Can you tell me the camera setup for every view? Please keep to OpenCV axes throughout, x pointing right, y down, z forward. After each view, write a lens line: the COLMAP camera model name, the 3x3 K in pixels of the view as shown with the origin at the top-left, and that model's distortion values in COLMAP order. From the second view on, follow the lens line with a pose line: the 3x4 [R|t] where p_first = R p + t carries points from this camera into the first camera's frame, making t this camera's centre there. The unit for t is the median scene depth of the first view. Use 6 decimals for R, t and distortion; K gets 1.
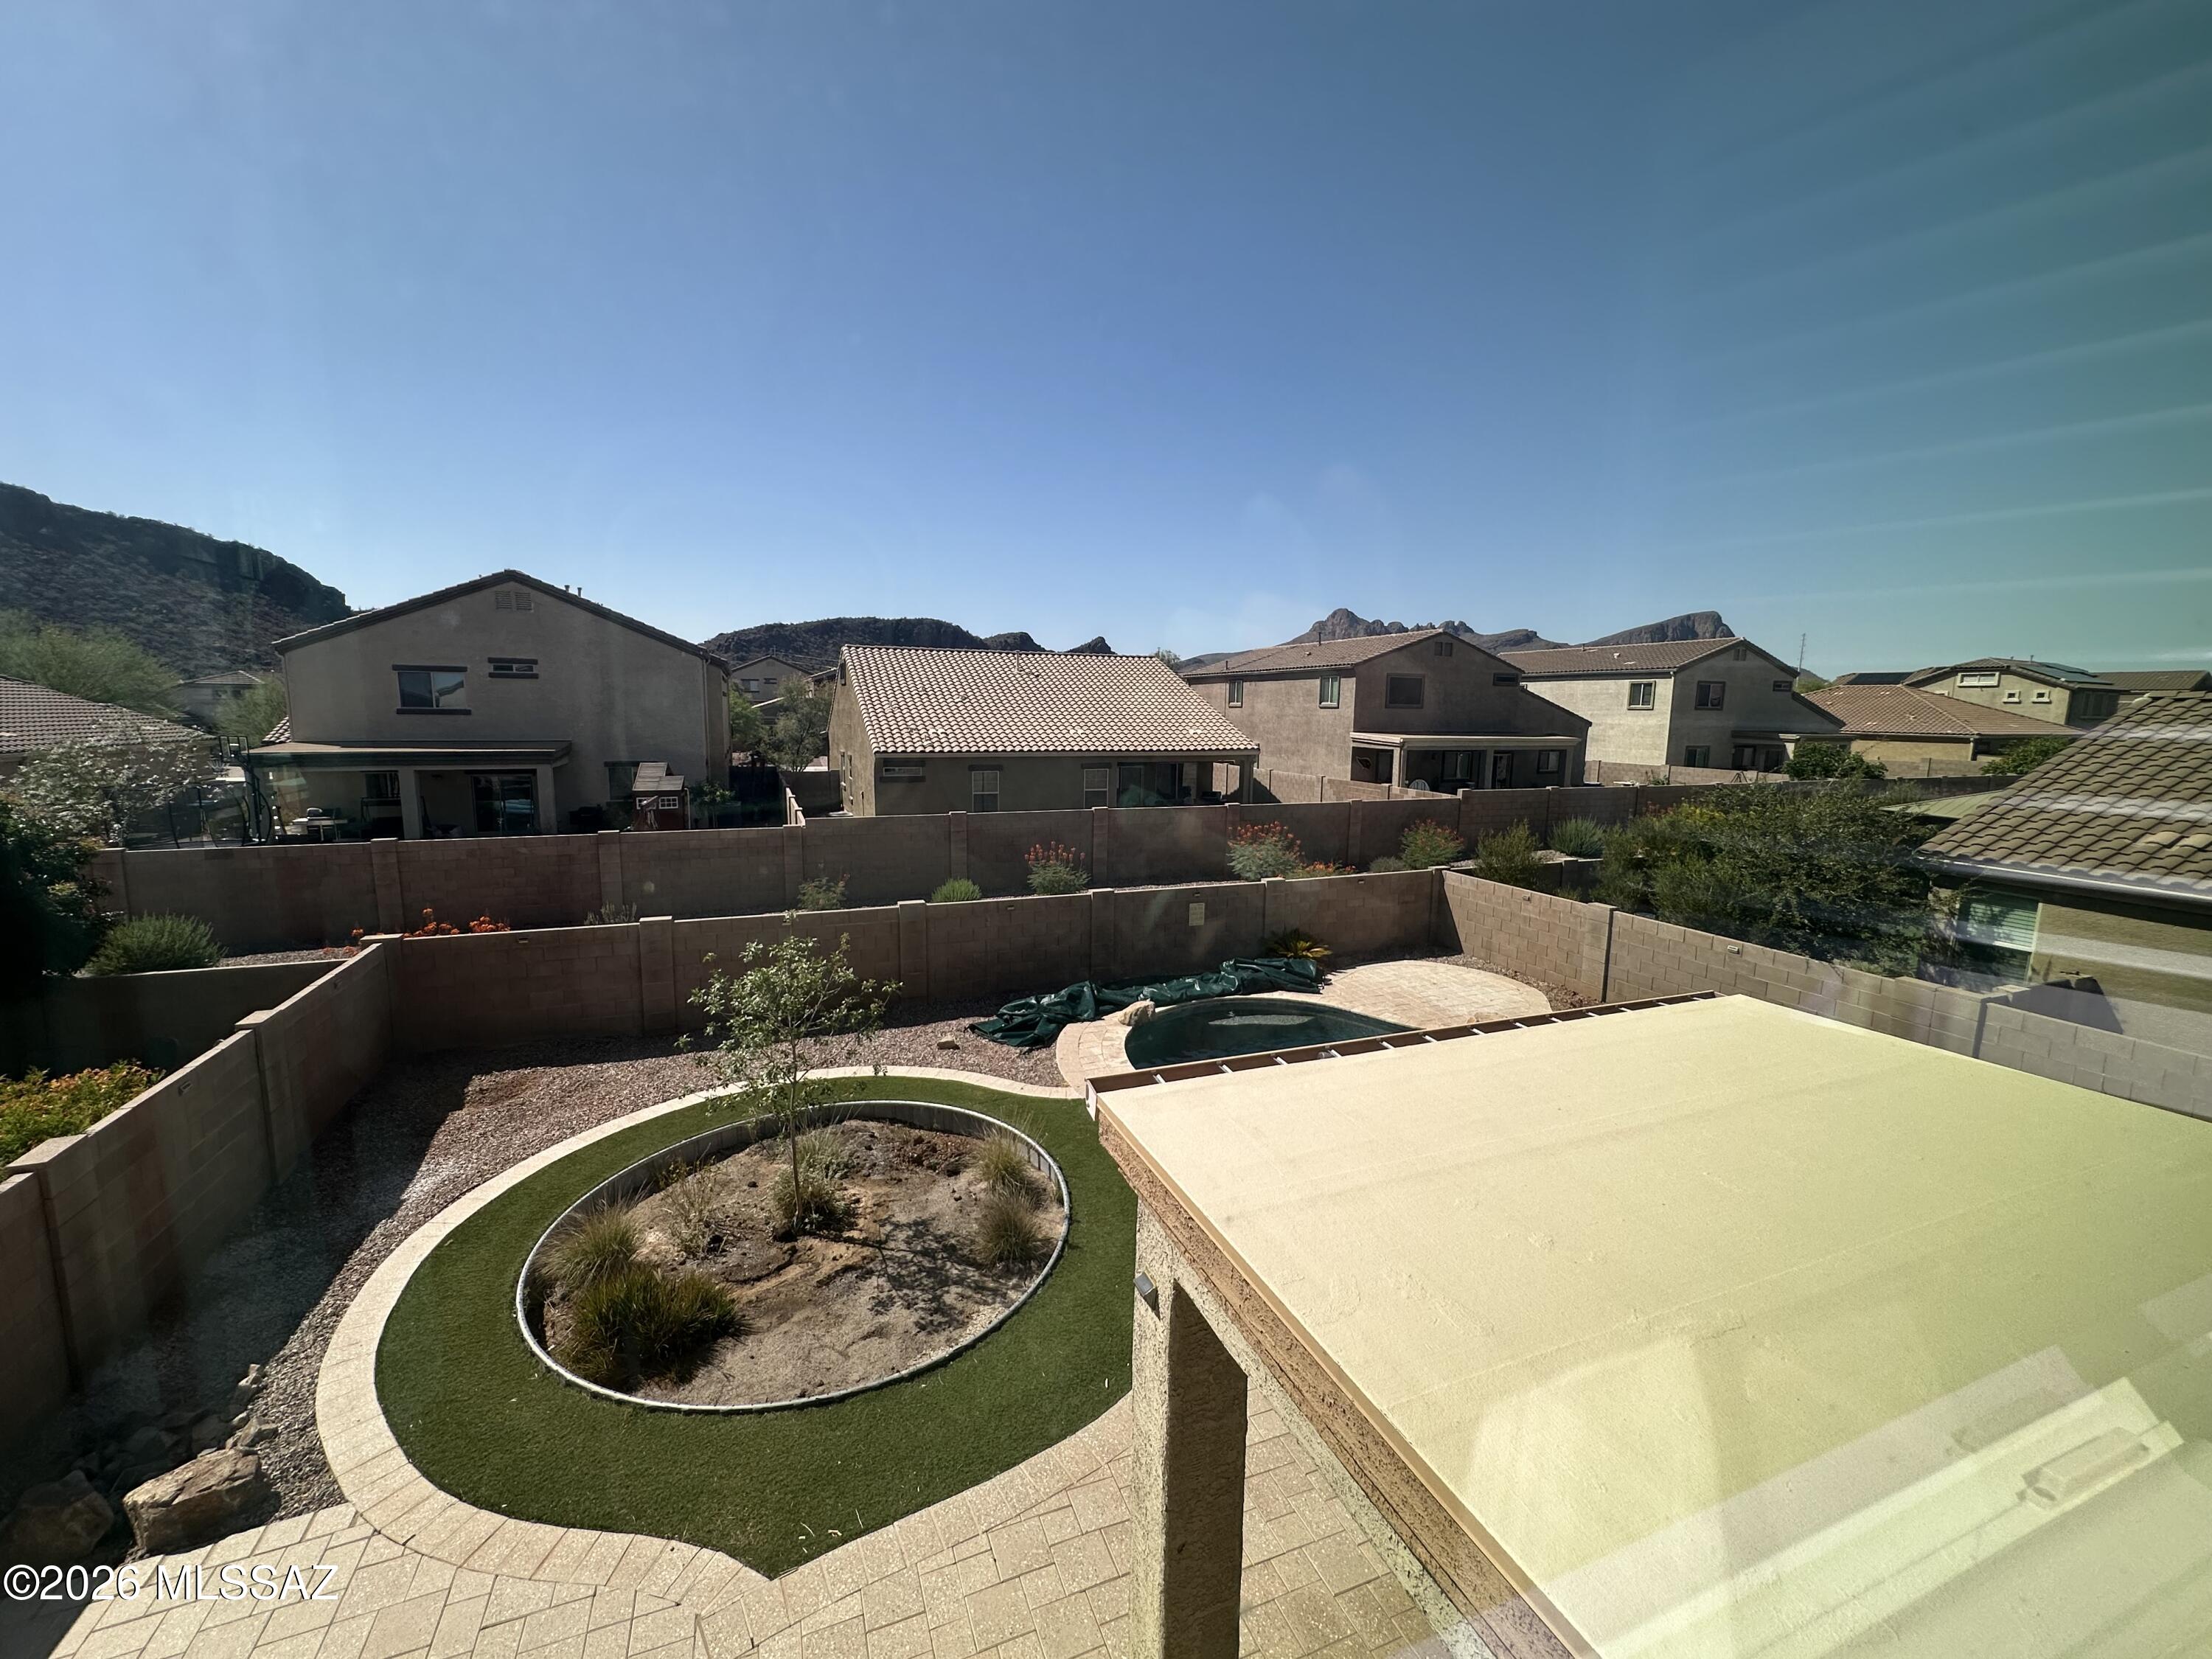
lens RADIAL K [[880.9, 0, 1102.1], [0, 880.9, 829.9], [0, 0, 1]] dist [-0.000731, 0.000839]
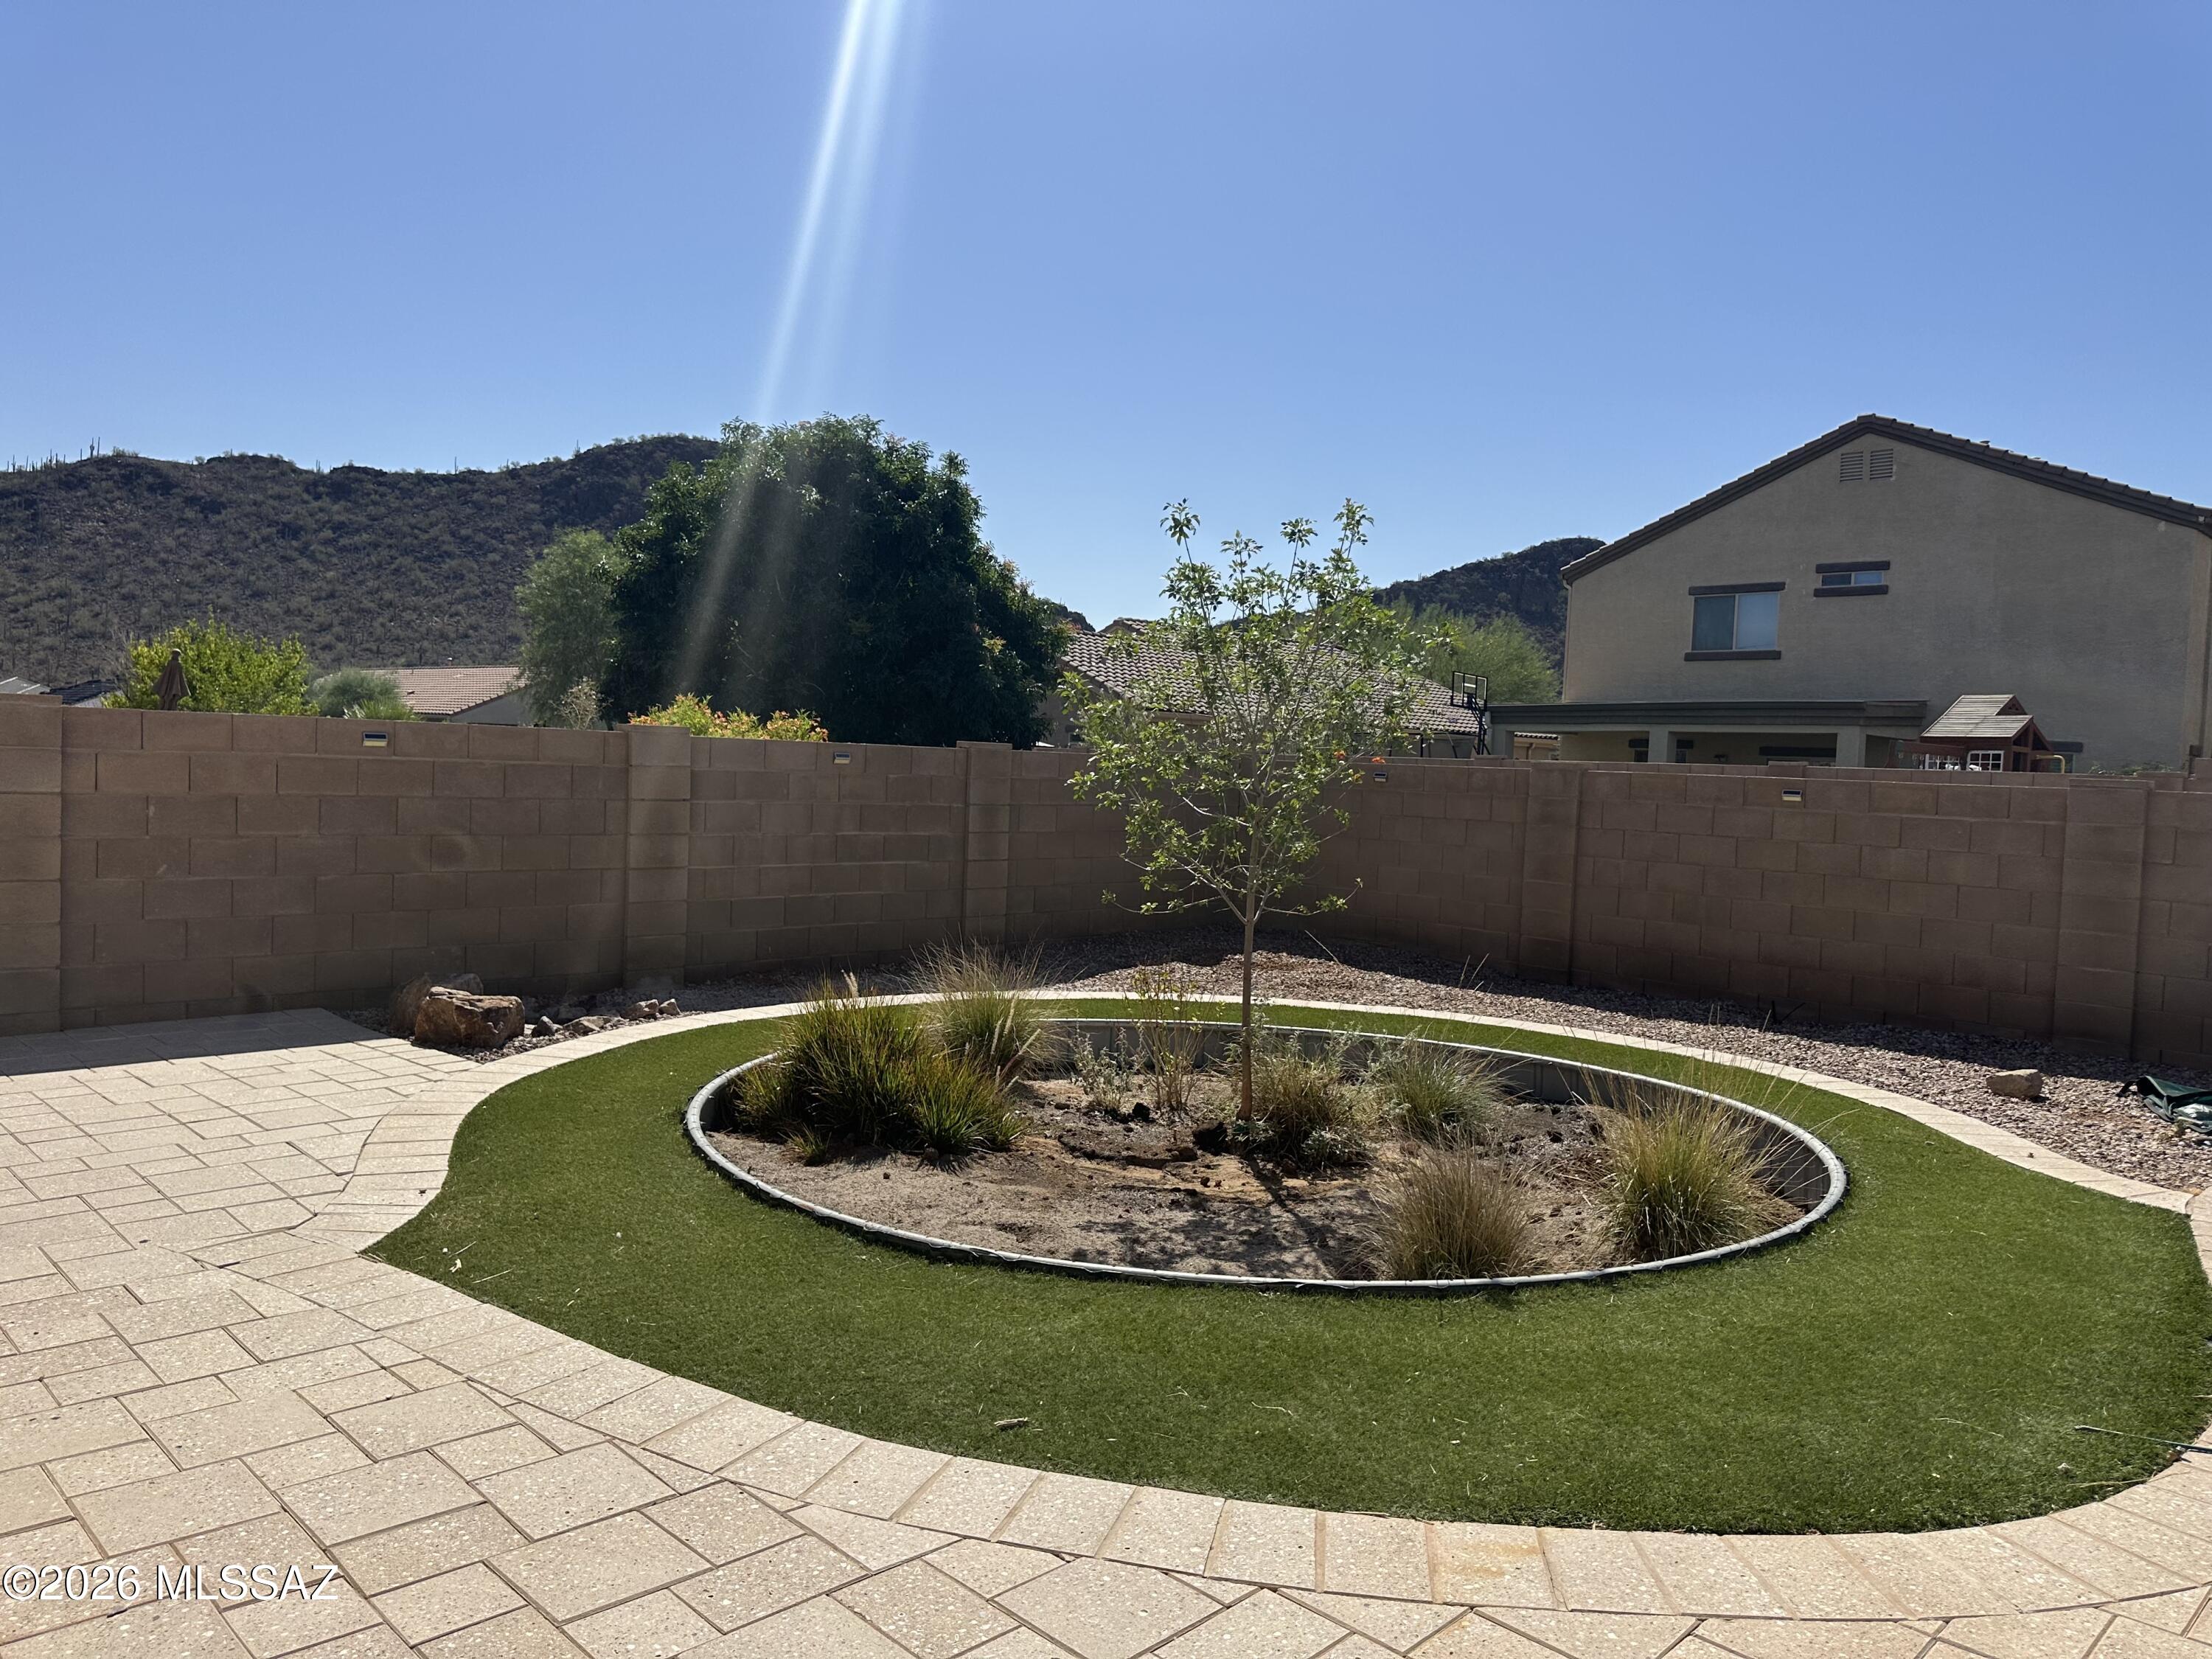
lens RADIAL K [[1553.9, 0, 1103.1], [0, 1553.9, 829.6], [0, 0, 1]] dist [0.007230, 0.001069]
pose [[0.381187, 0.038341, -0.923703, 0.116430], [-0.165326, 0.985861, -0.027305, 0.097869], [0.909595, 0.163120, 0.382136, 0.178565]]
